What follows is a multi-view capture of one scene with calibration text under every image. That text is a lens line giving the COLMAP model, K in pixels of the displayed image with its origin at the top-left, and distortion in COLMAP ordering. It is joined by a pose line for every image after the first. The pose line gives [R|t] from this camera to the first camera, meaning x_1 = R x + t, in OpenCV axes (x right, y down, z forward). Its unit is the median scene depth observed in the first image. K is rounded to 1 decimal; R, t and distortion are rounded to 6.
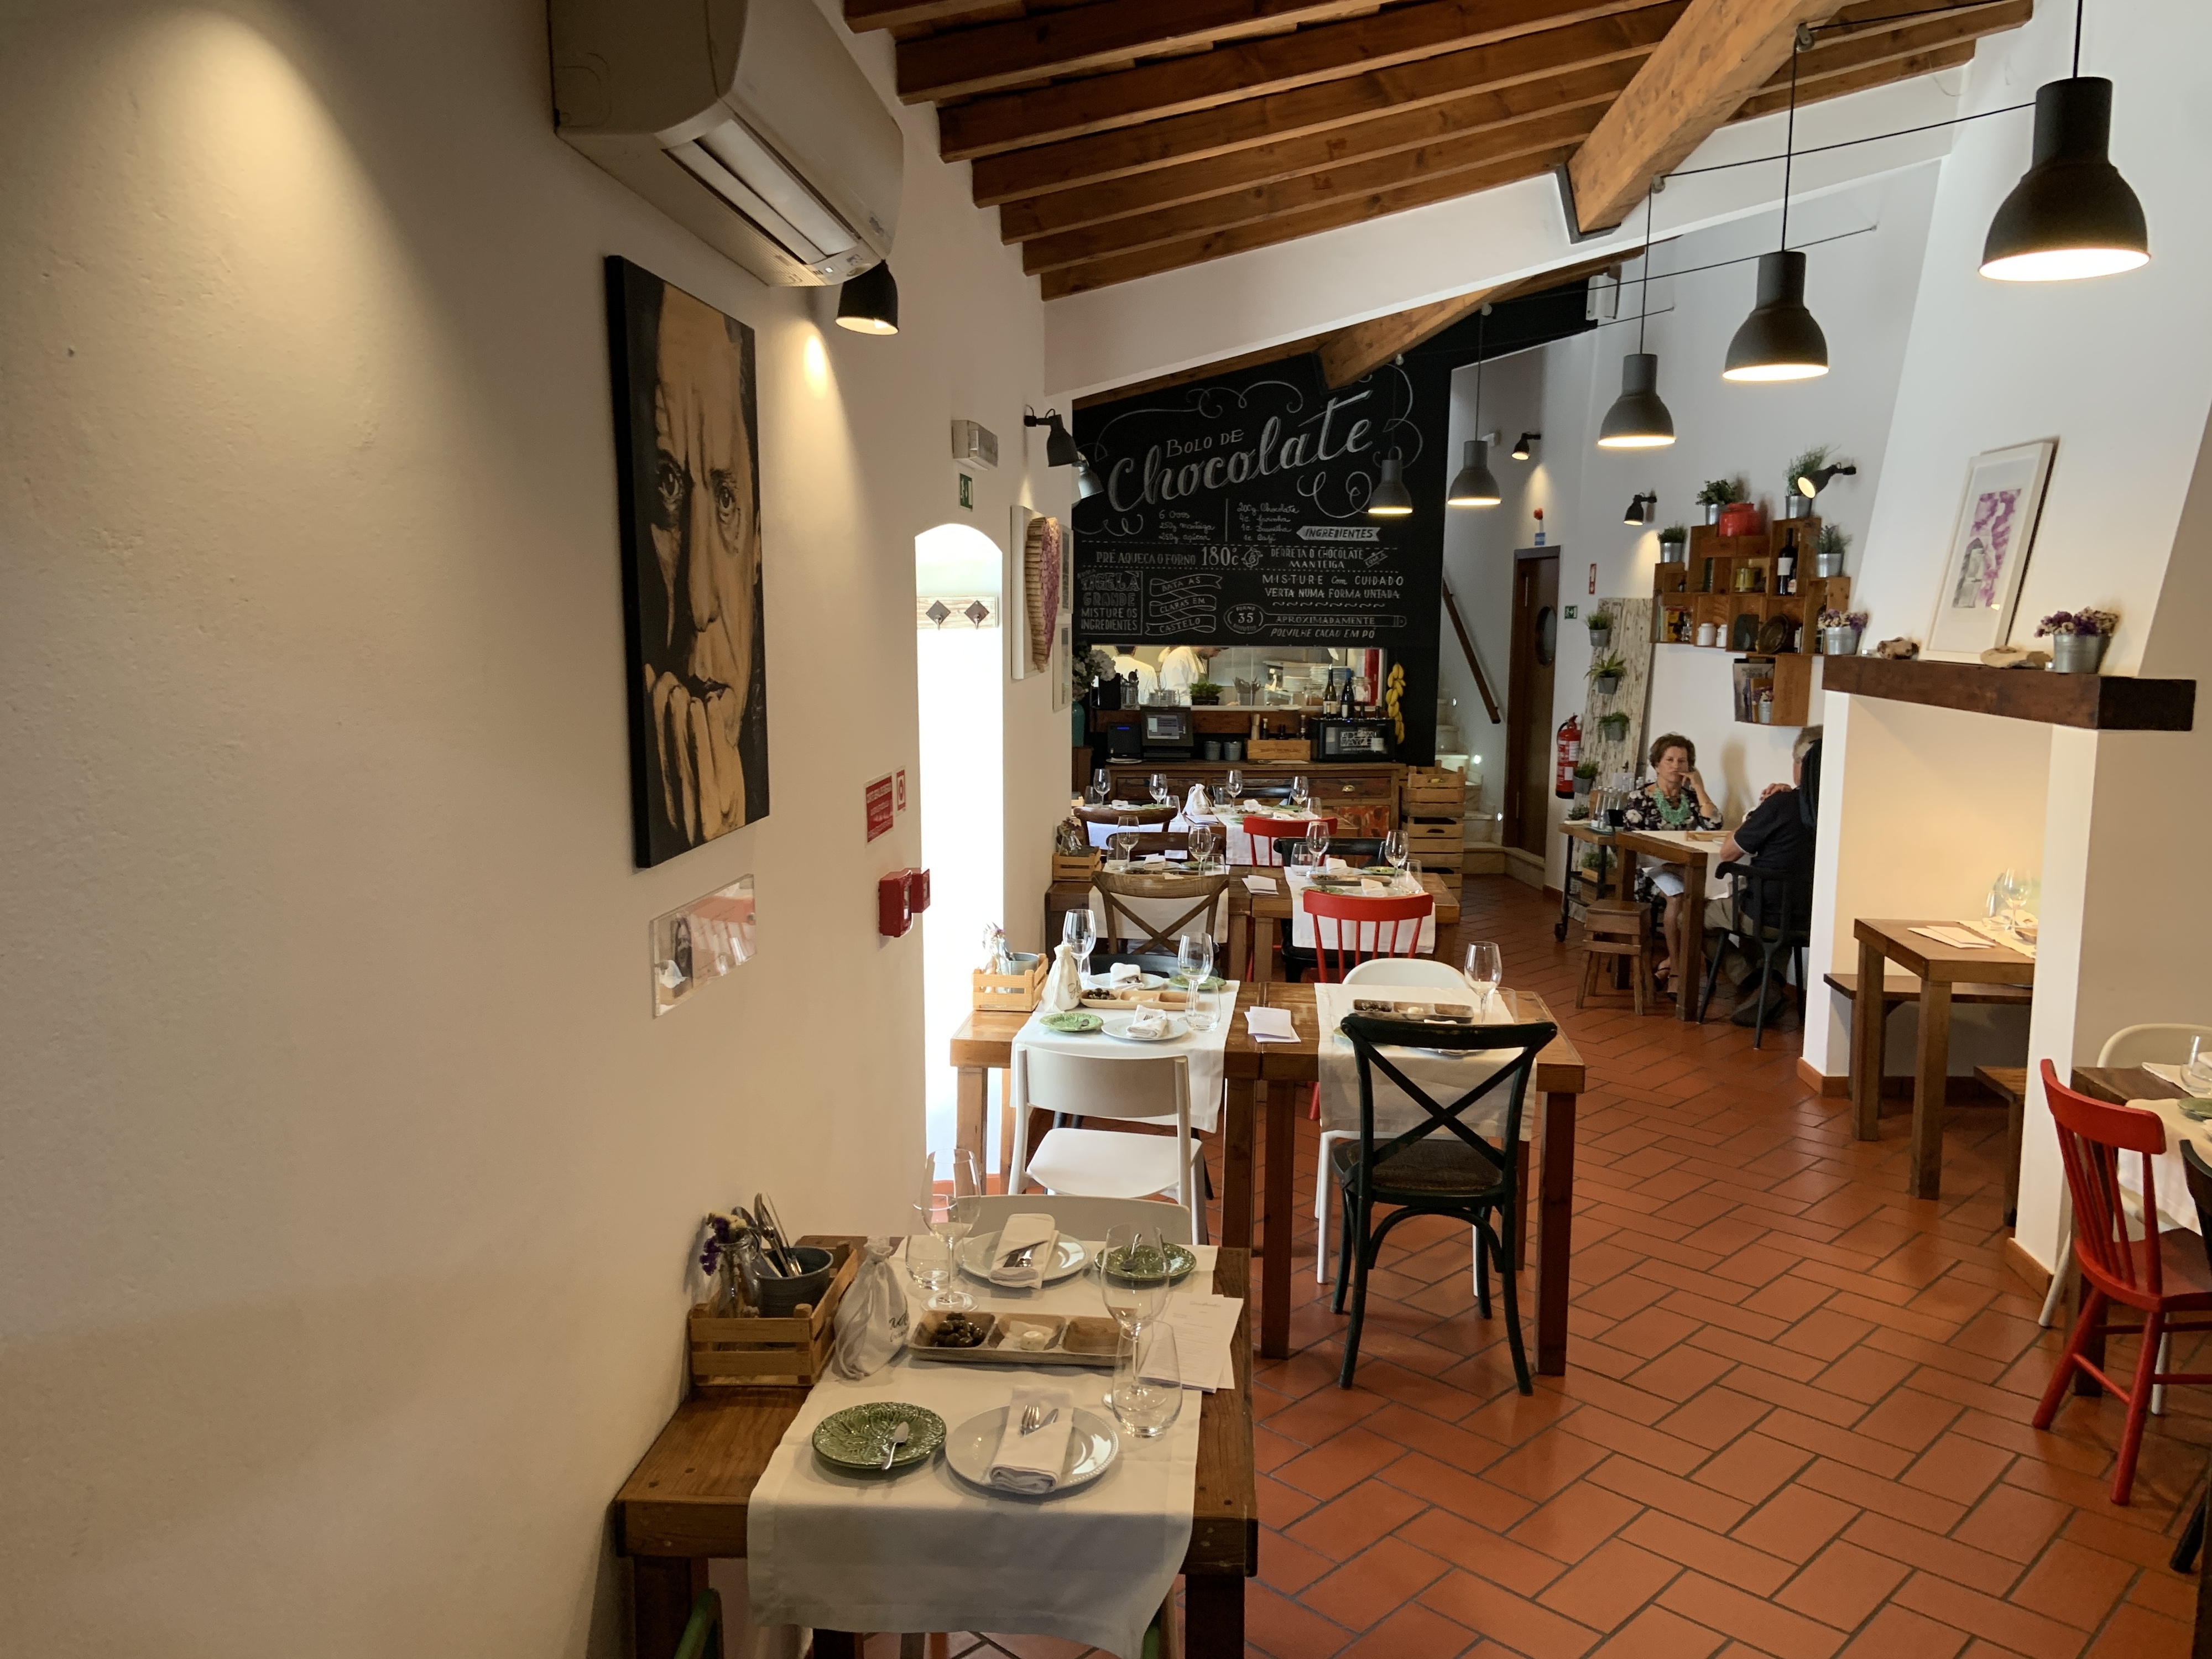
lens RADIAL K [[1707.9, 0, 1098.3], [0, 1707.9, 836.0], [0, 0, 1]] dist [-0.004147, -0.015857]
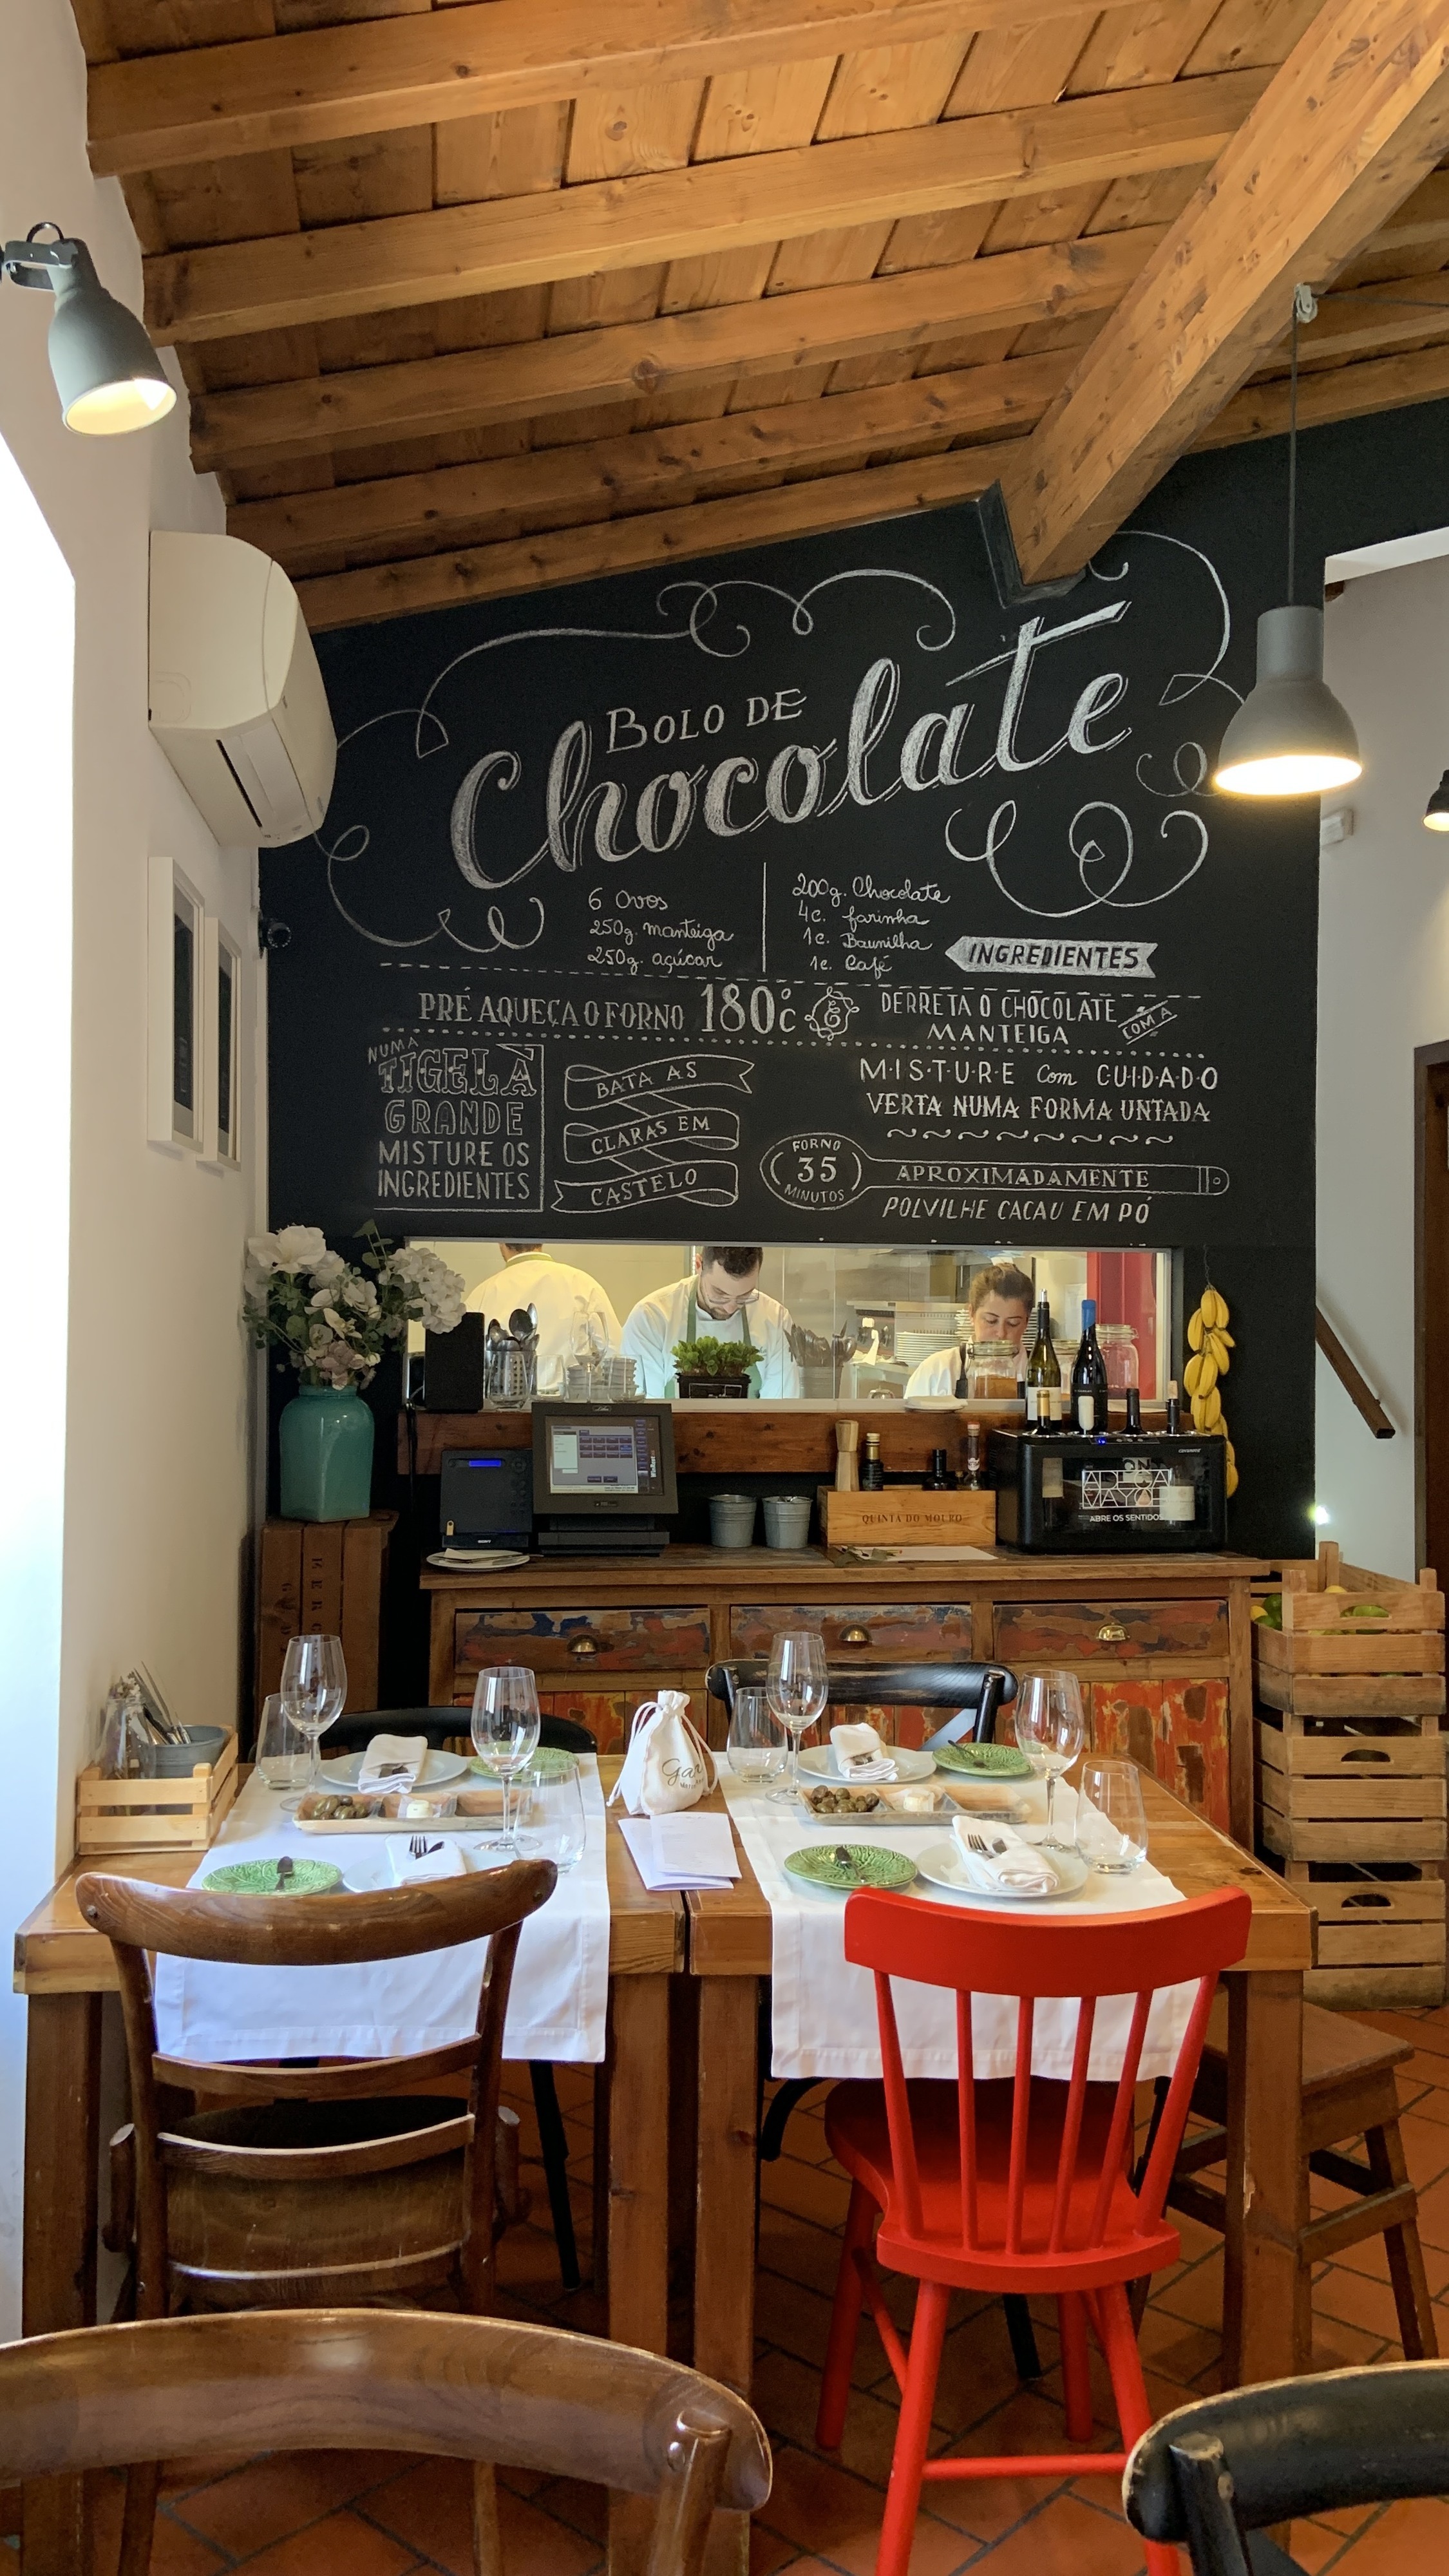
lens RADIAL K [[1947.5, 0, 719.1], [0, 1947.5, 1280.5], [0, 0, 1]] dist [0.013991, 0.000910]
pose [[0.998893, 0.000113, 0.047041, 0.044276], [0.006132, 0.991153, -0.132583, -0.045873], [-0.046639, 0.132725, 0.990055, 0.576649]]
